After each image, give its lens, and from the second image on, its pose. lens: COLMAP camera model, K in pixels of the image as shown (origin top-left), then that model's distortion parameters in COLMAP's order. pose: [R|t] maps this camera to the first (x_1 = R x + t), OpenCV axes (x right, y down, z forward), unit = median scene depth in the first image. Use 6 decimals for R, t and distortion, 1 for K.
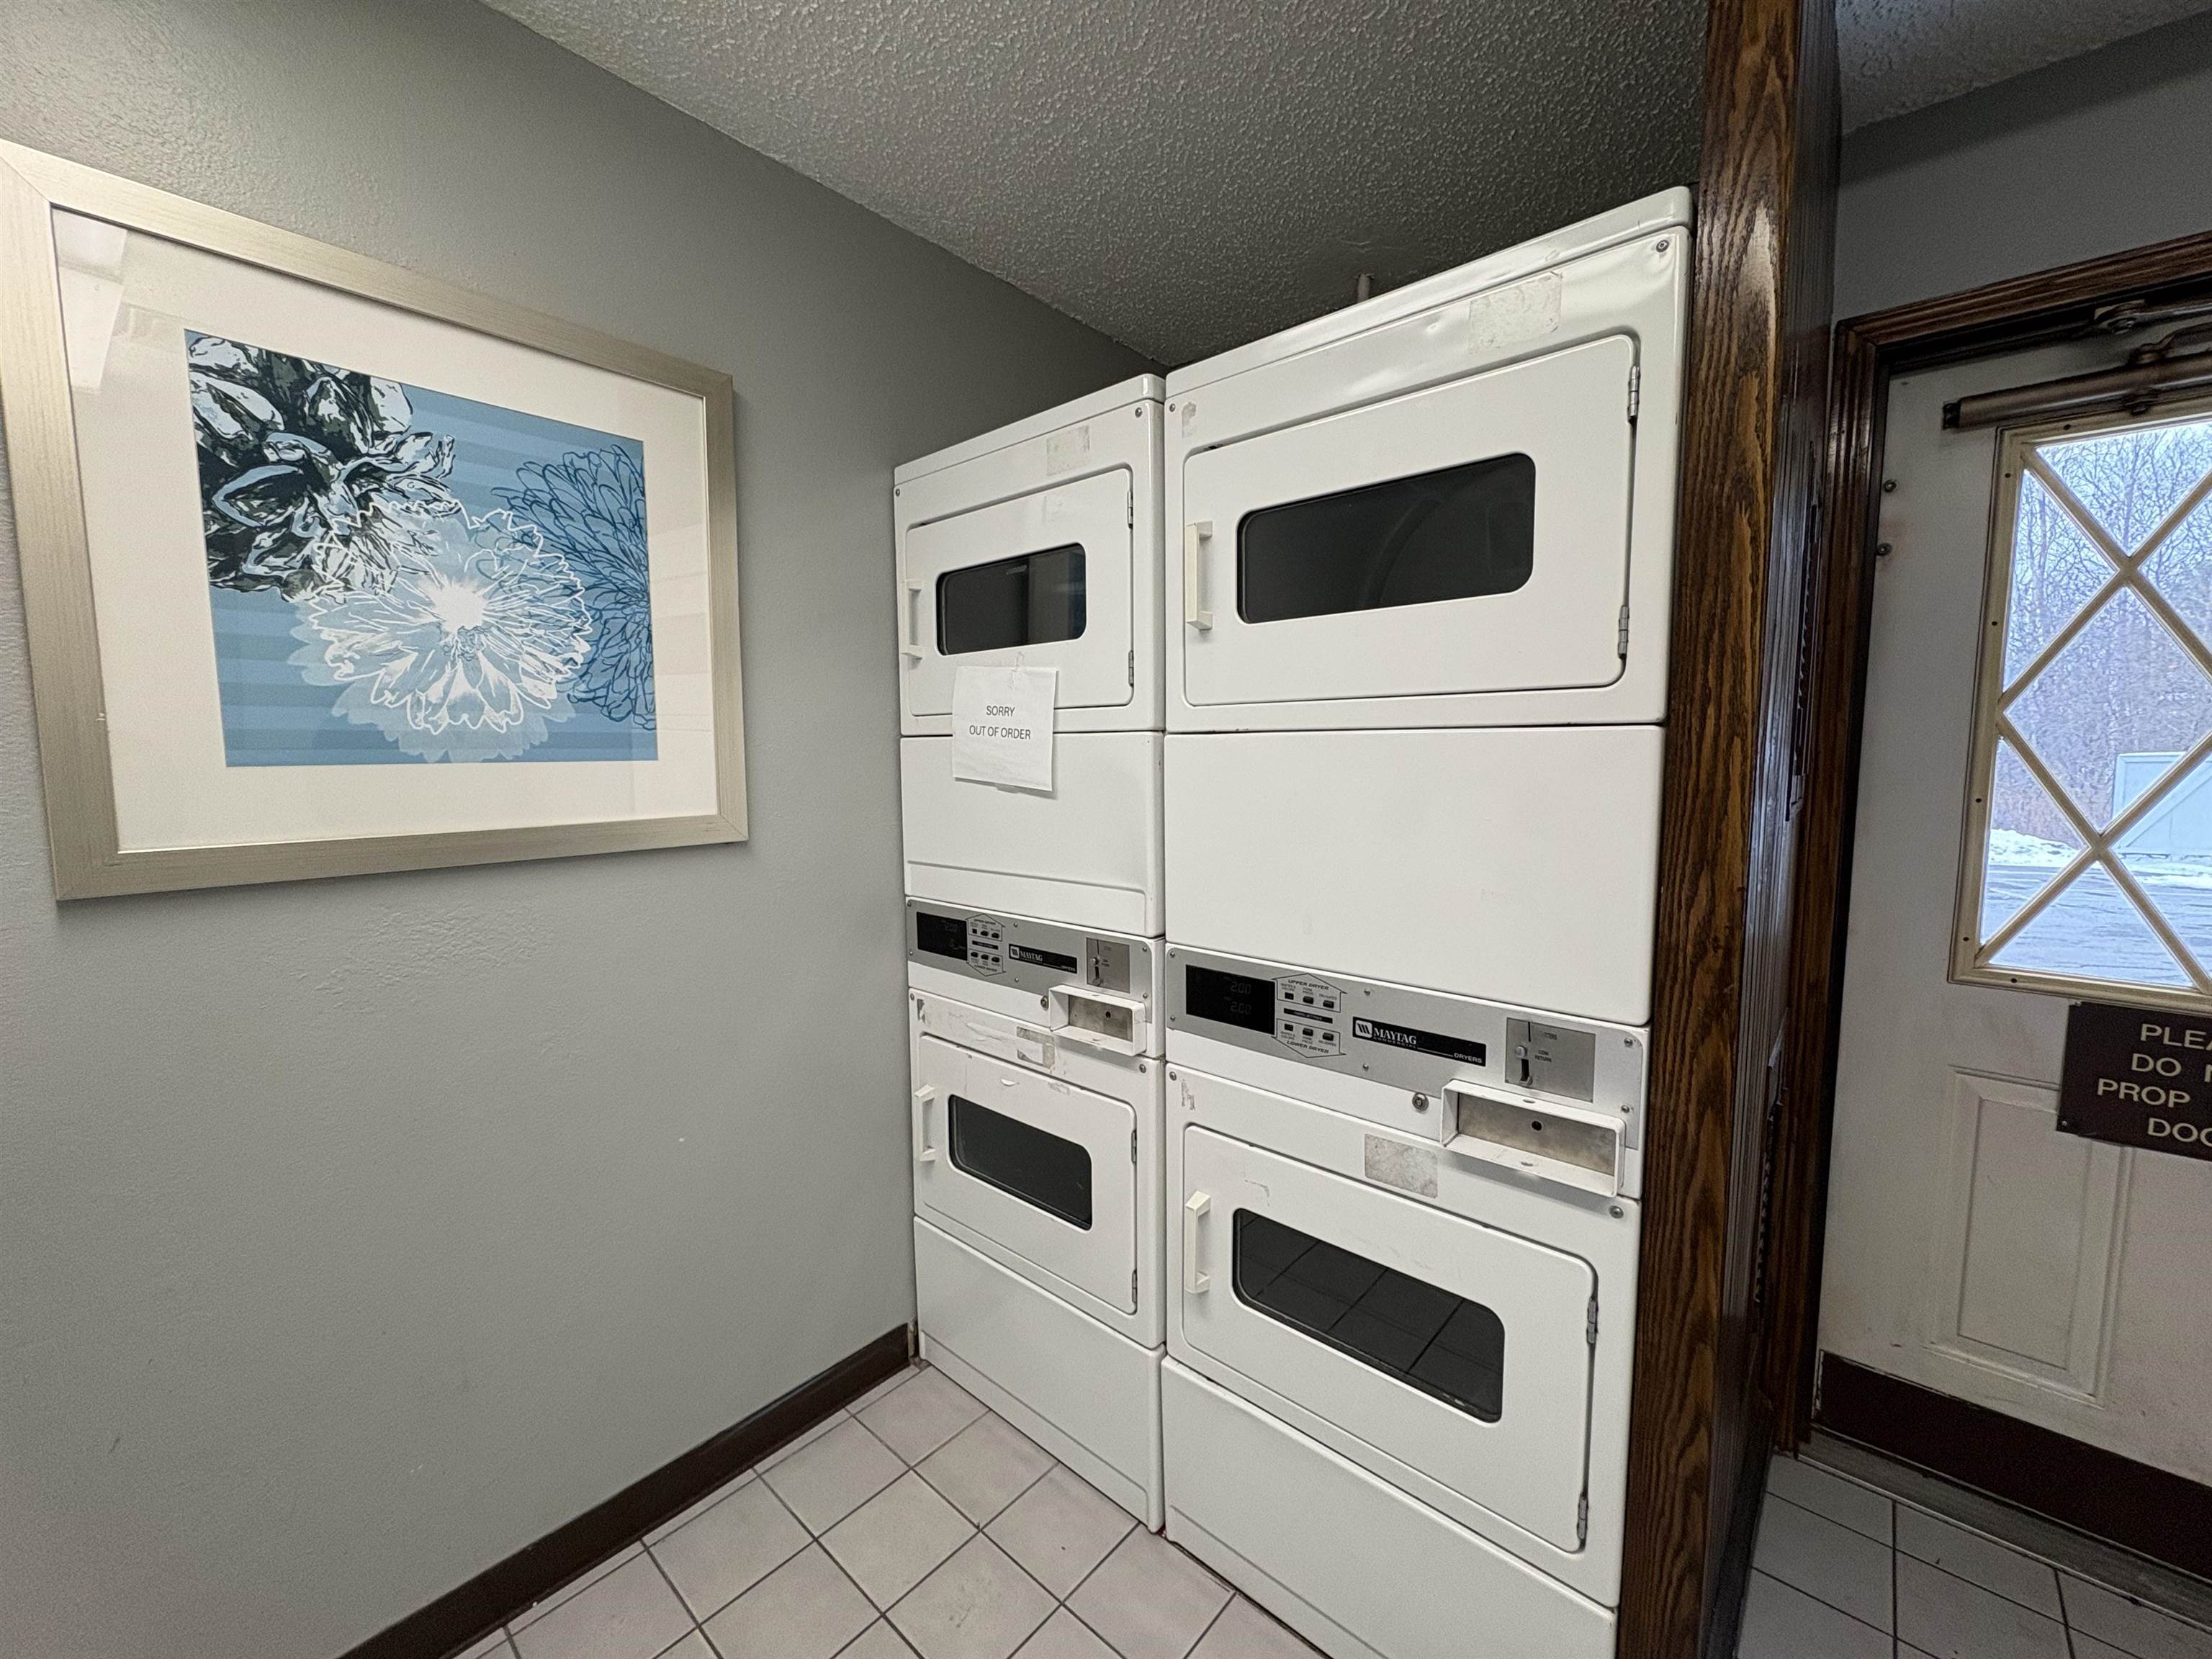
lens RADIAL K [[881.4, 0, 1106.7], [0, 881.4, 831.1], [0, 0, 1]] dist [-0.000312, -0.000177]
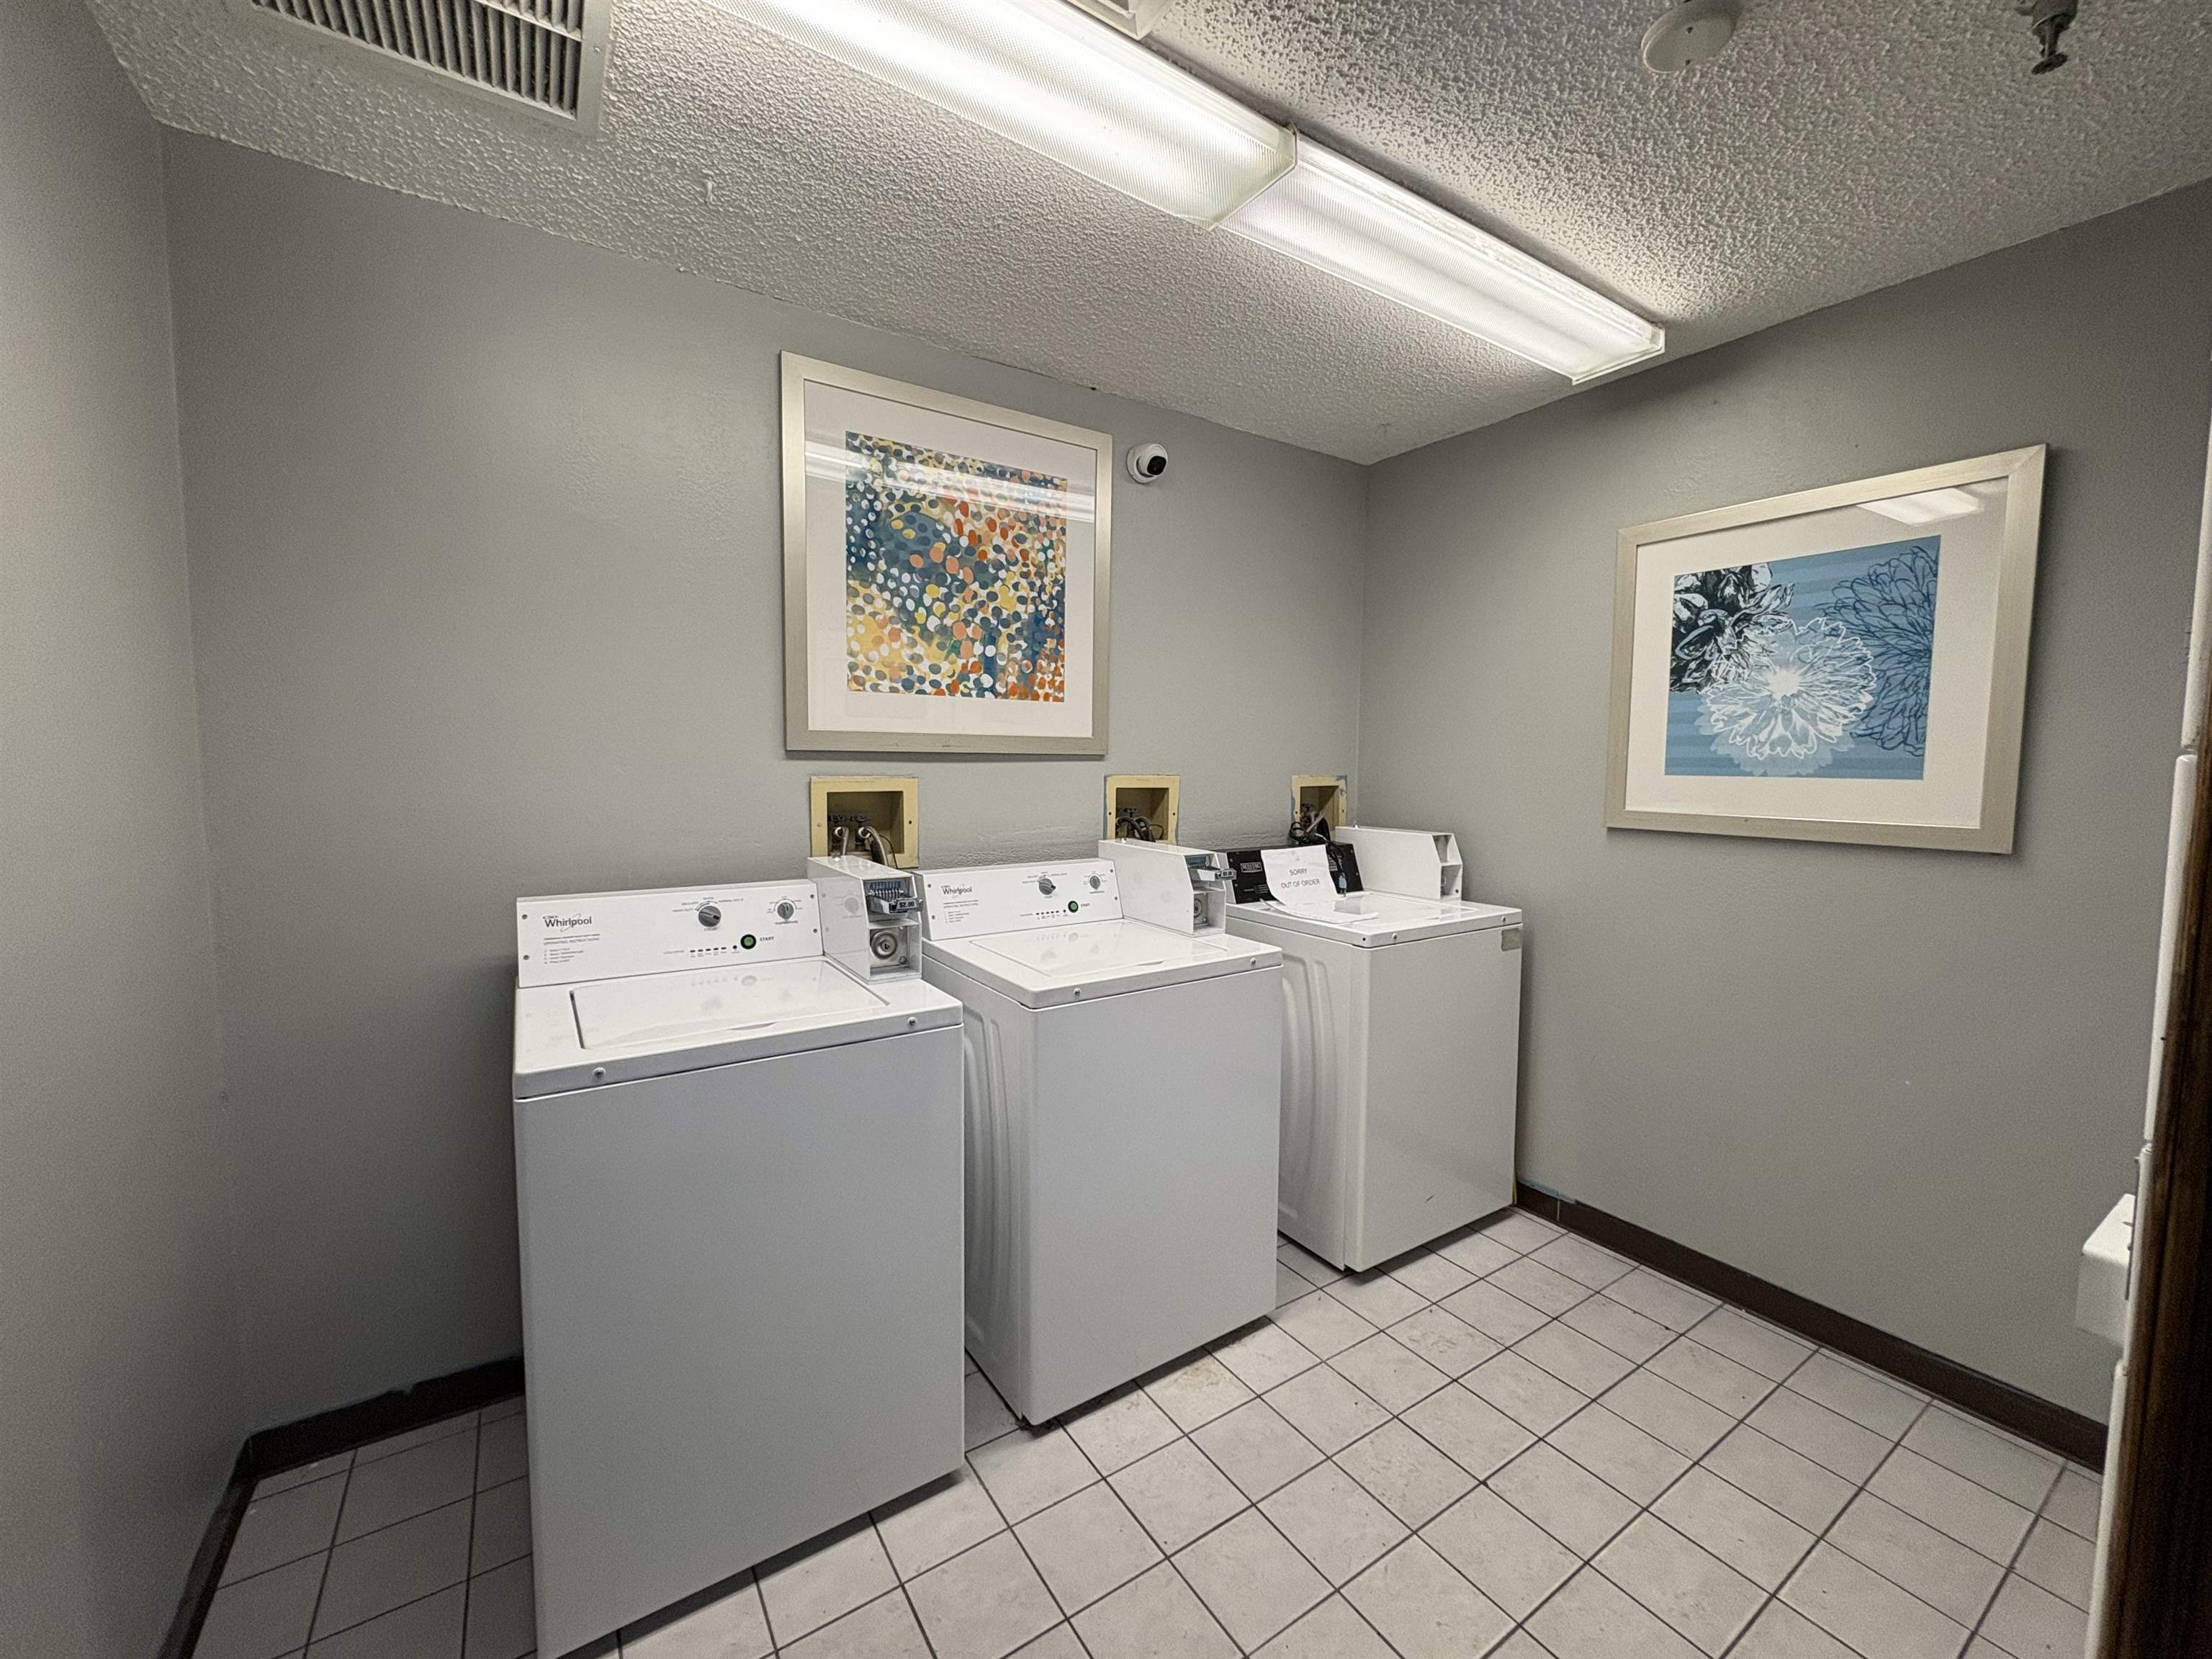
lens RADIAL K [[881.4, 0, 1108.0], [0, 881.4, 827.7], [0, 0, 1]] dist [-0.000312, -0.000177]
pose [[-0.263850, 0.074105, -0.961713, 1.306153], [-0.103034, 0.989174, 0.104489, -0.028608], [0.959045, 0.126659, -0.253359, 0.245804]]
